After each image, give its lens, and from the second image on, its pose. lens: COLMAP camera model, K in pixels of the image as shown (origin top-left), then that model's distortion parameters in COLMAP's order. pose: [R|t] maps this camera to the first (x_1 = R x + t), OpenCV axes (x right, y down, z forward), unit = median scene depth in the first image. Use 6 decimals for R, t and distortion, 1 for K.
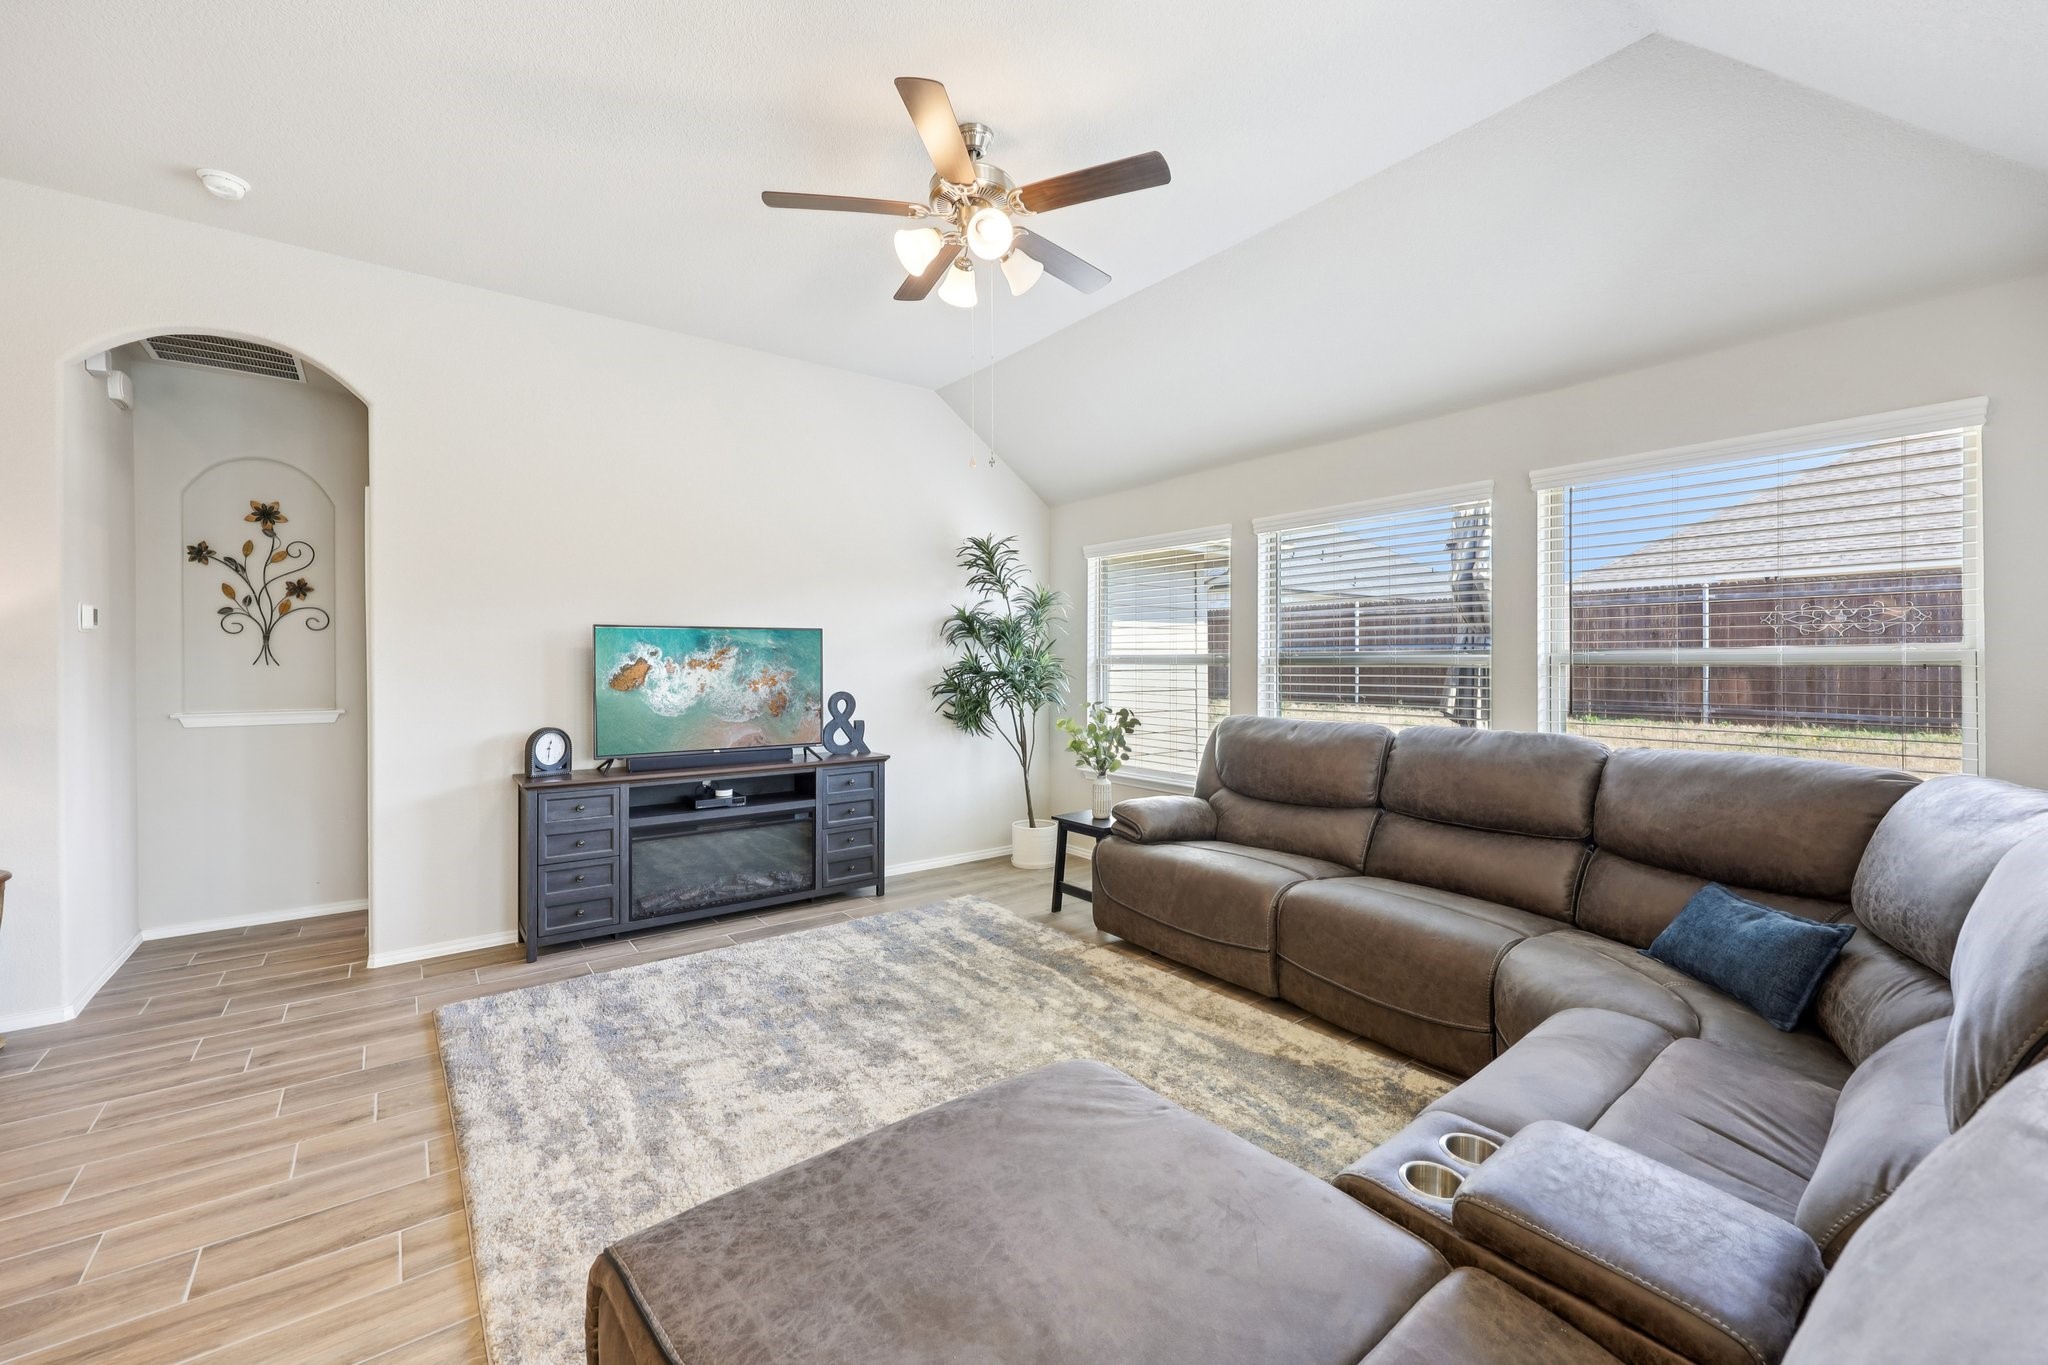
lens RADIAL K [[821.6, 0, 1025.9], [0, 821.6, 668.3], [0, 0, 1]] dist [0.003122, 0.000241]
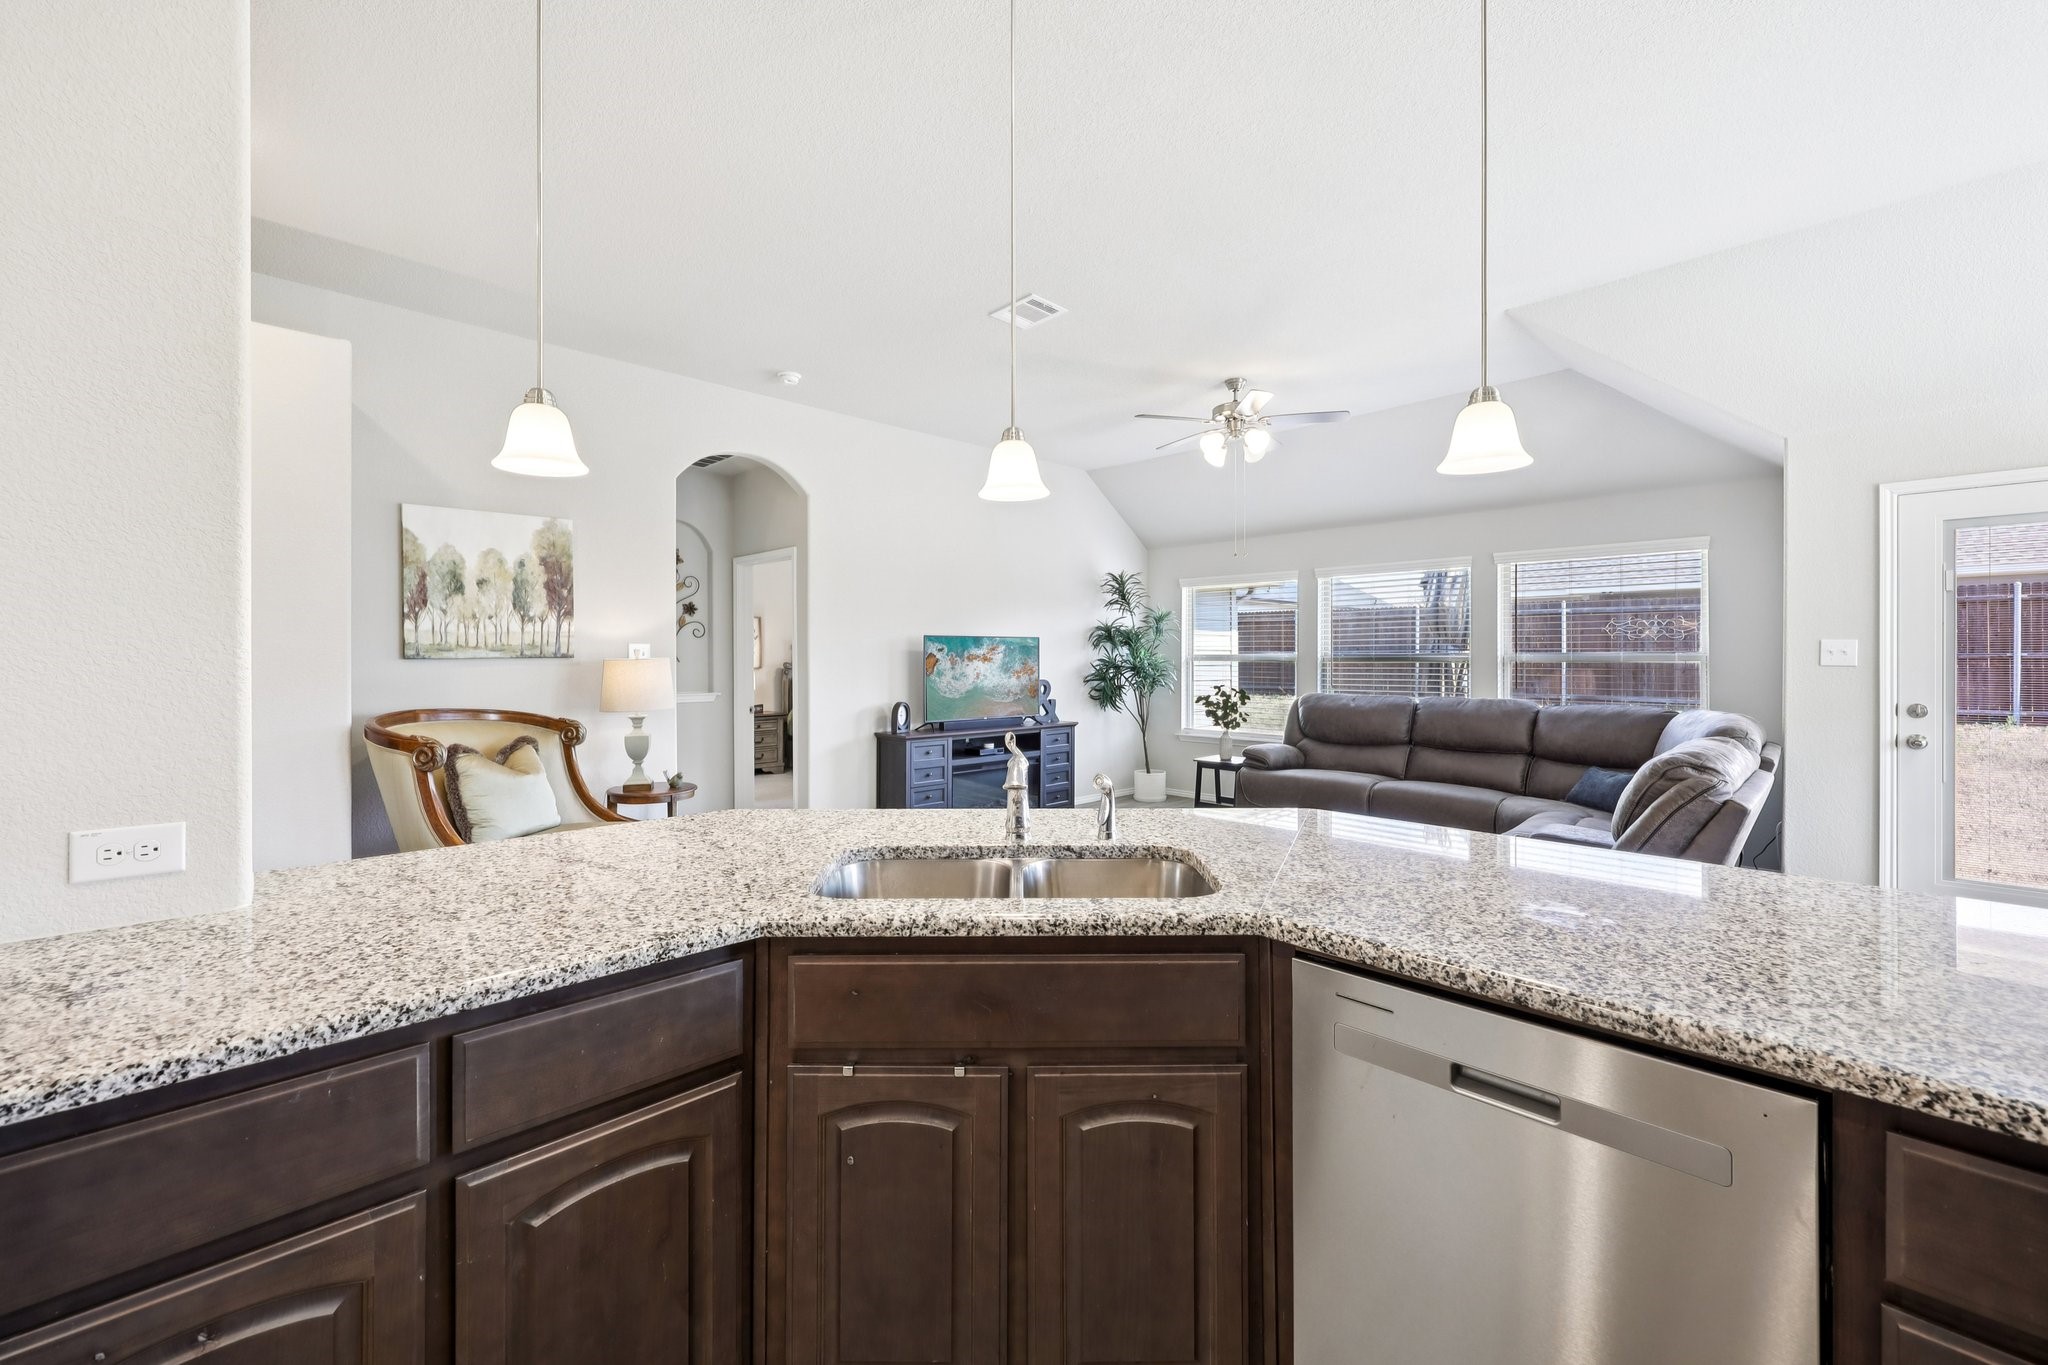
lens RADIAL K [[824.9, 0, 1013.2], [0, 824.9, 668.6], [0, 0, 1]] dist [-0.001557, -0.000016]
pose [[0.993521, -0.001210, 0.113645, -0.482451], [0.000771, 0.999992, 0.003910, 0.002972], [-0.113649, -0.003797, 0.993514, -0.506627]]
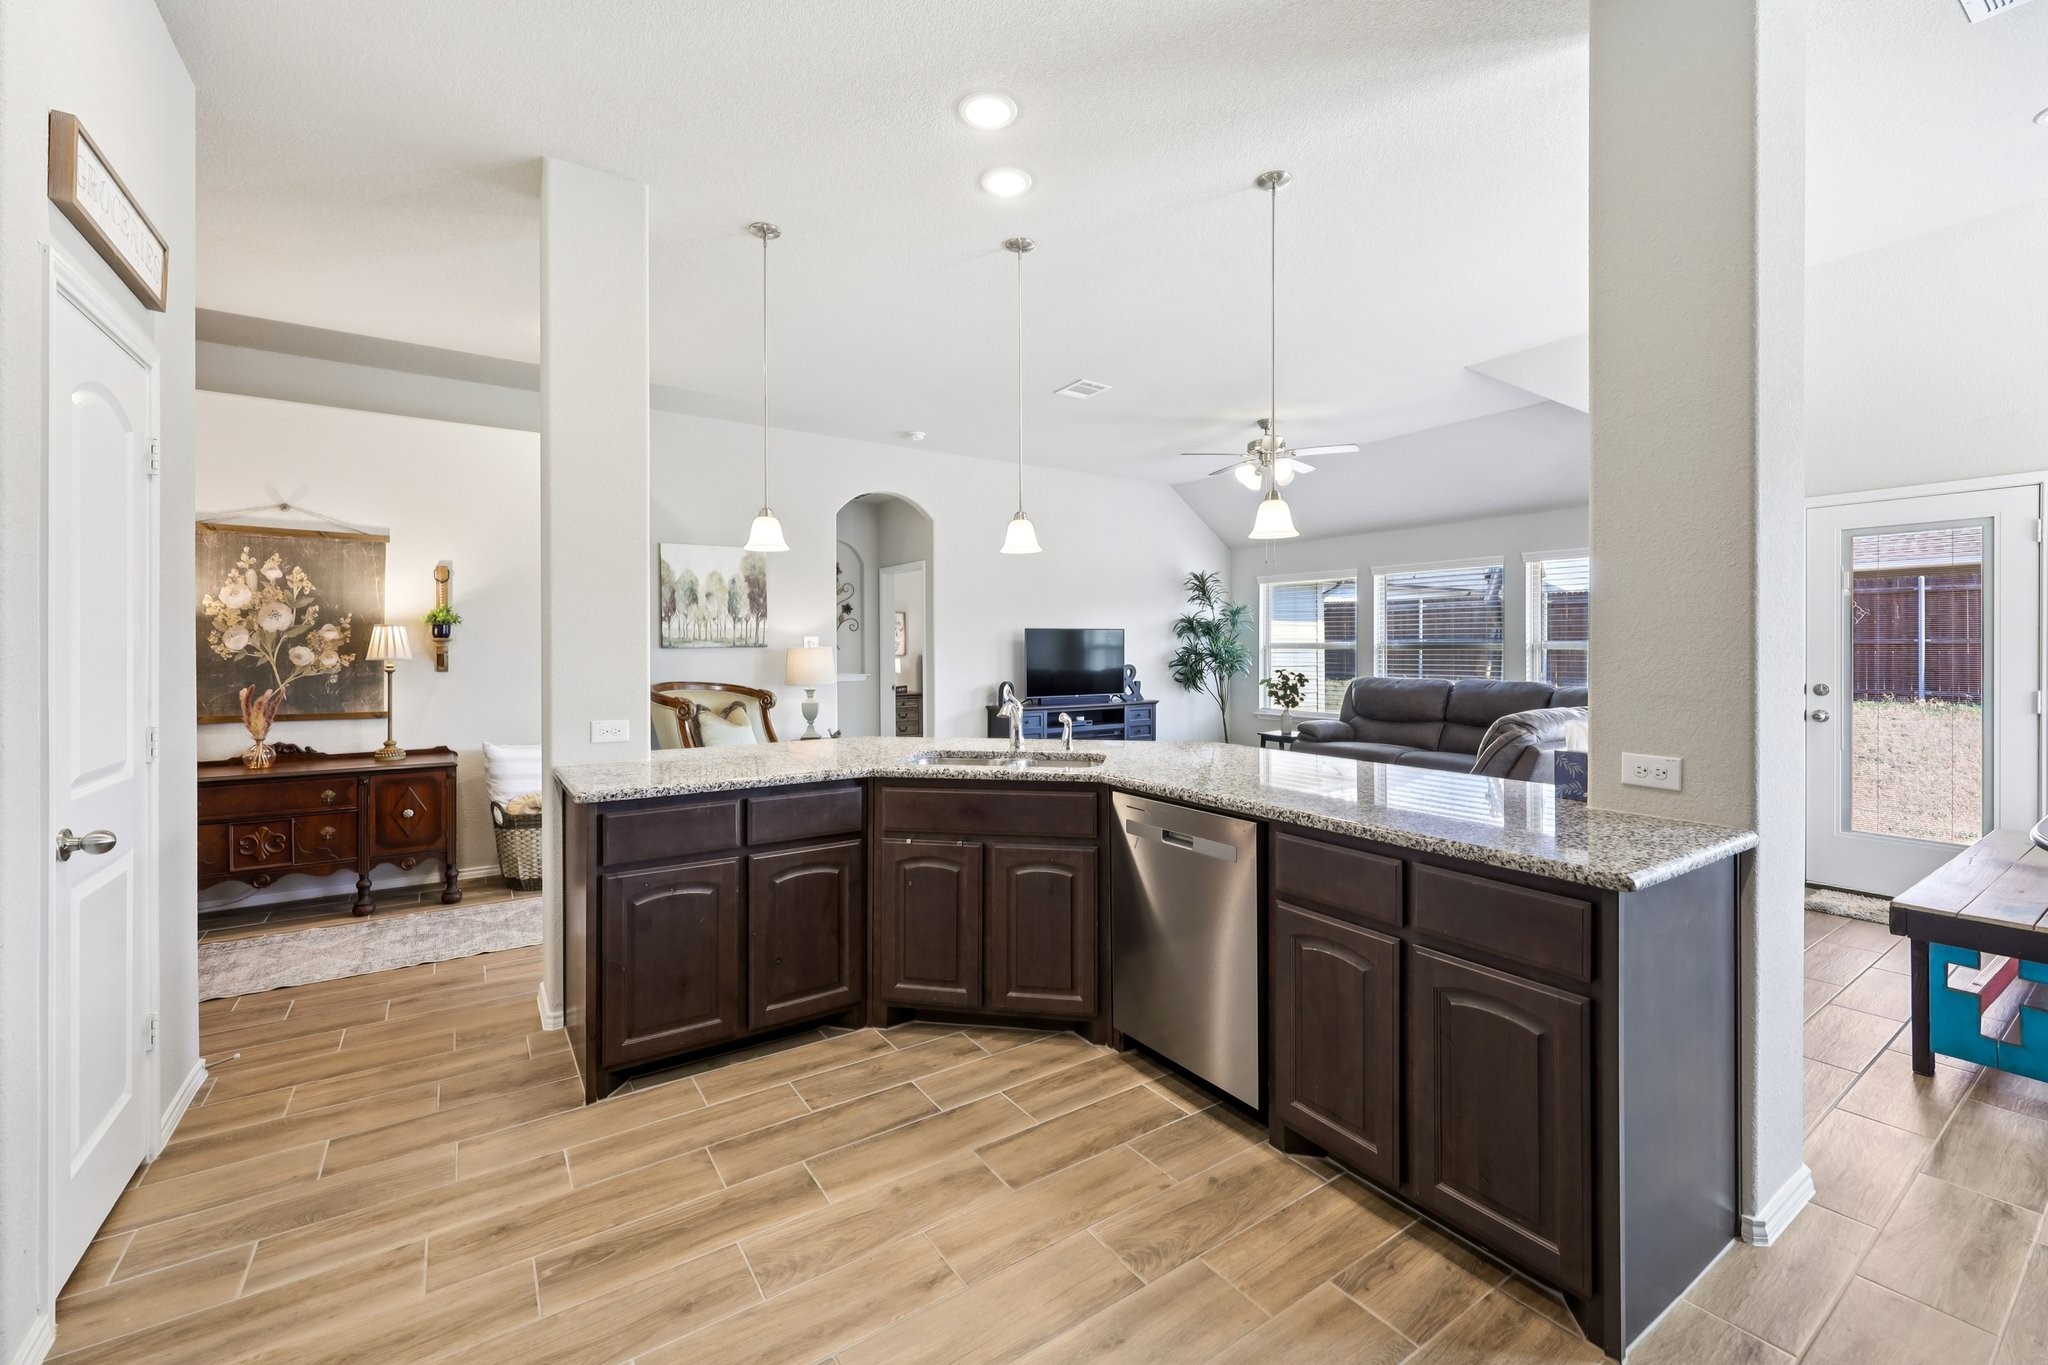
lens RADIAL K [[827.4, 0, 1016.0], [0, 827.4, 662.8], [0, 0, 1]] dist [-0.001513, -0.000005]
pose [[0.997945, -0.000606, -0.064069, -0.380832], [0.001321, 0.999937, 0.011121, 0.005150], [0.064058, -0.011182, 0.997884, -0.846678]]
